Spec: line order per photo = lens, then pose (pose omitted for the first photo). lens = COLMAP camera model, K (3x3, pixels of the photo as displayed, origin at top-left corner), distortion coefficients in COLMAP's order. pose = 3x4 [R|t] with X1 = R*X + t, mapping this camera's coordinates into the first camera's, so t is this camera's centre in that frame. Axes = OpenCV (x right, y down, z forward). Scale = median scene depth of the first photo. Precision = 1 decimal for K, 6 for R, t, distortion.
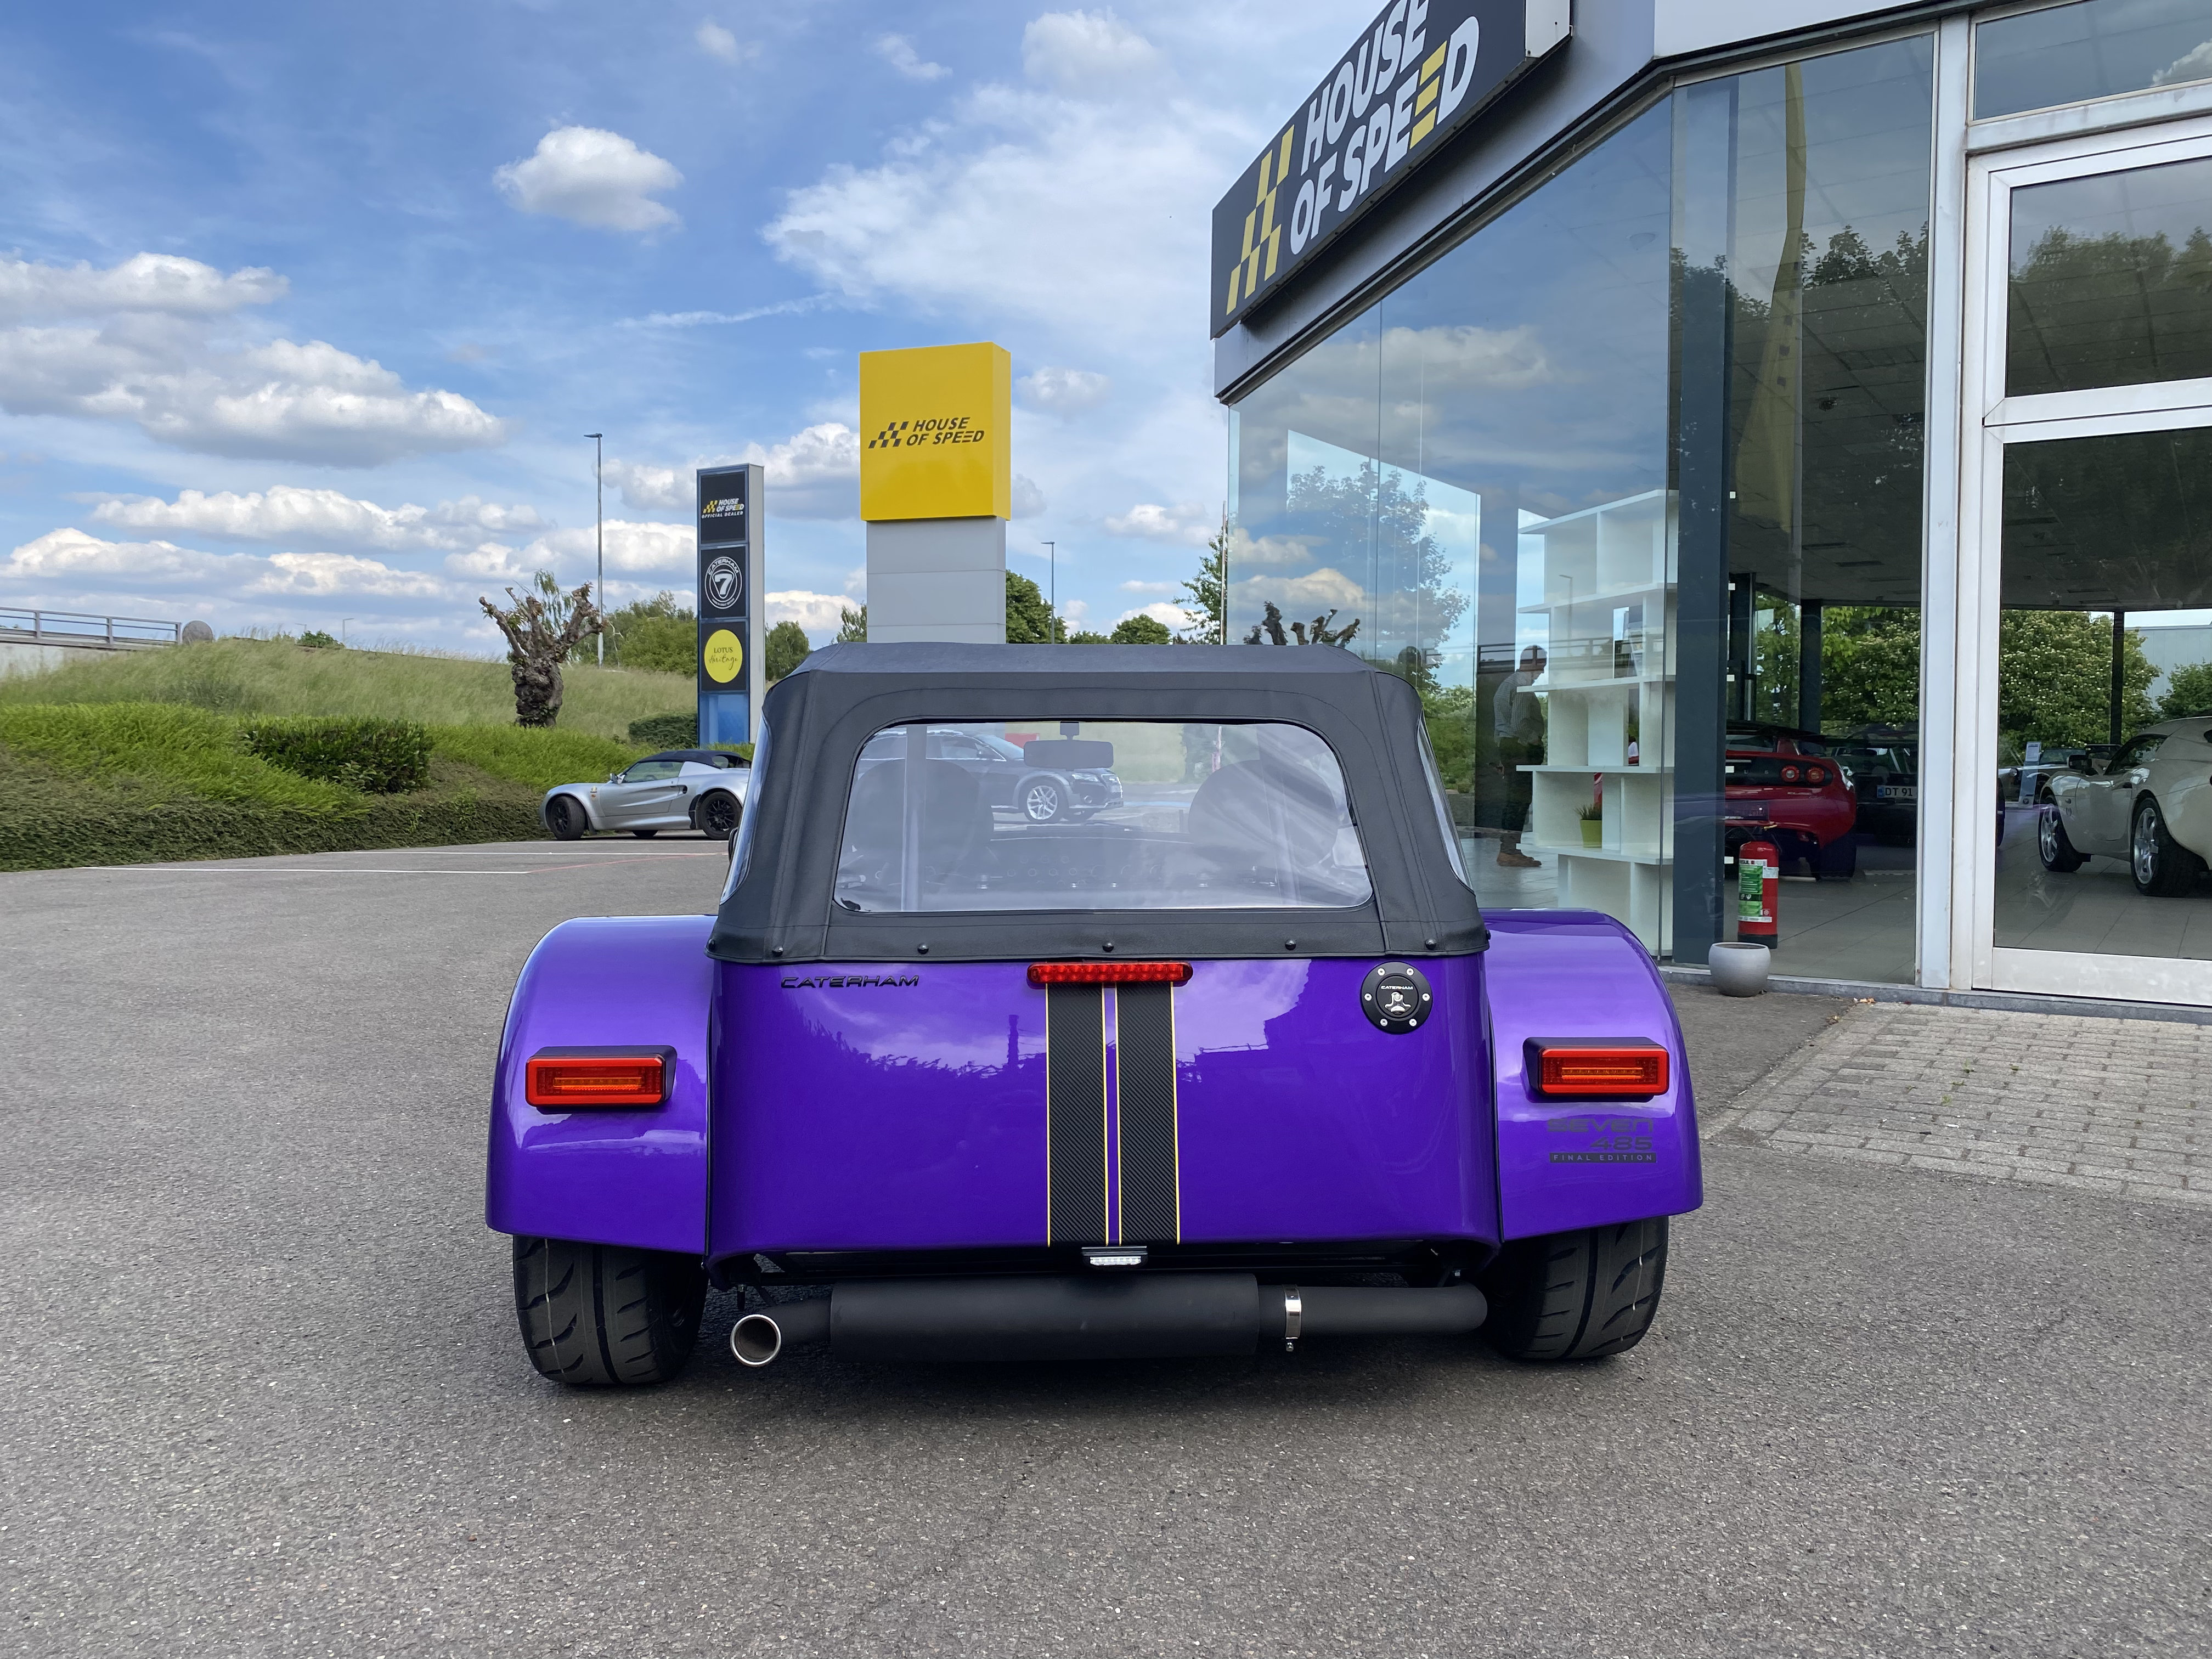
lens RADIAL K [[1674.7, 0, 1096.3], [0, 1674.7, 766.2], [0, 0, 1]] dist [0.026040, -0.032636]
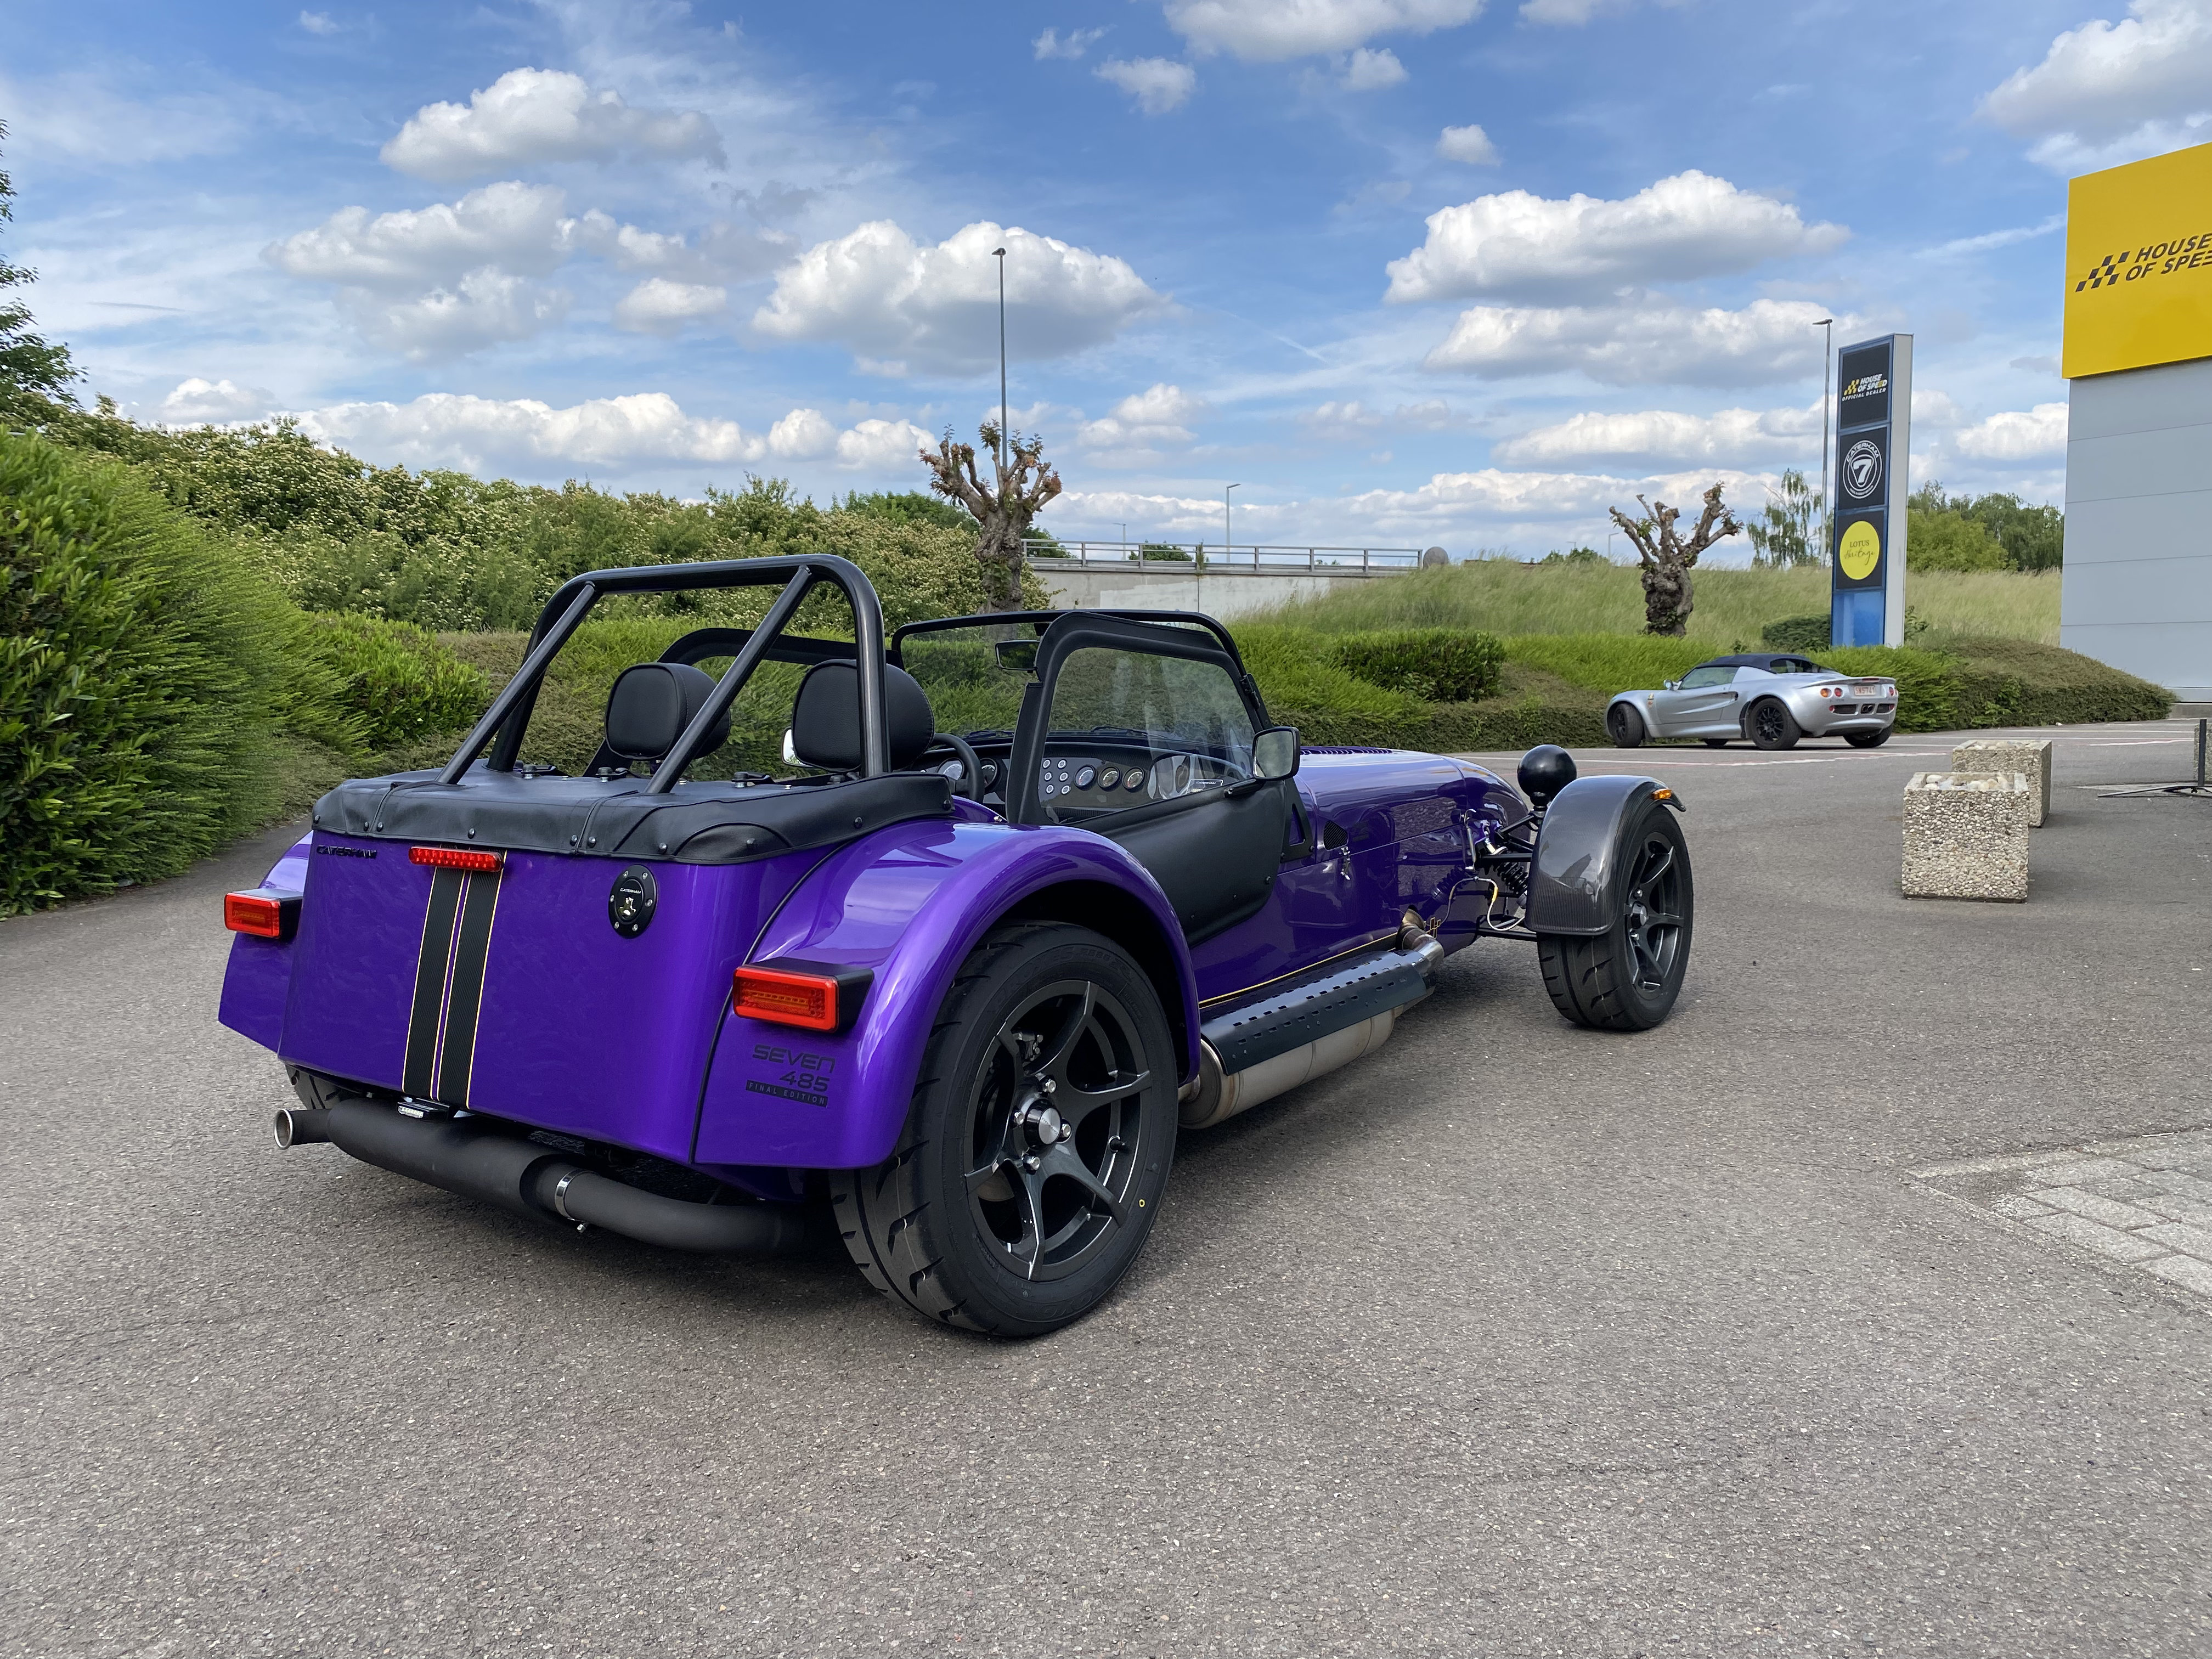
lens RADIAL K [[1689.0, 0, 1152.4], [0, 1689.0, 800.0], [0, 0, 1]] dist [0.021440, -0.049838]
pose [[0.753469, 0.033986, -0.656604, 0.345034], [0.014750, 0.997538, 0.068558, 0.005202], [0.657318, -0.061341, 0.751113, 0.151562]]
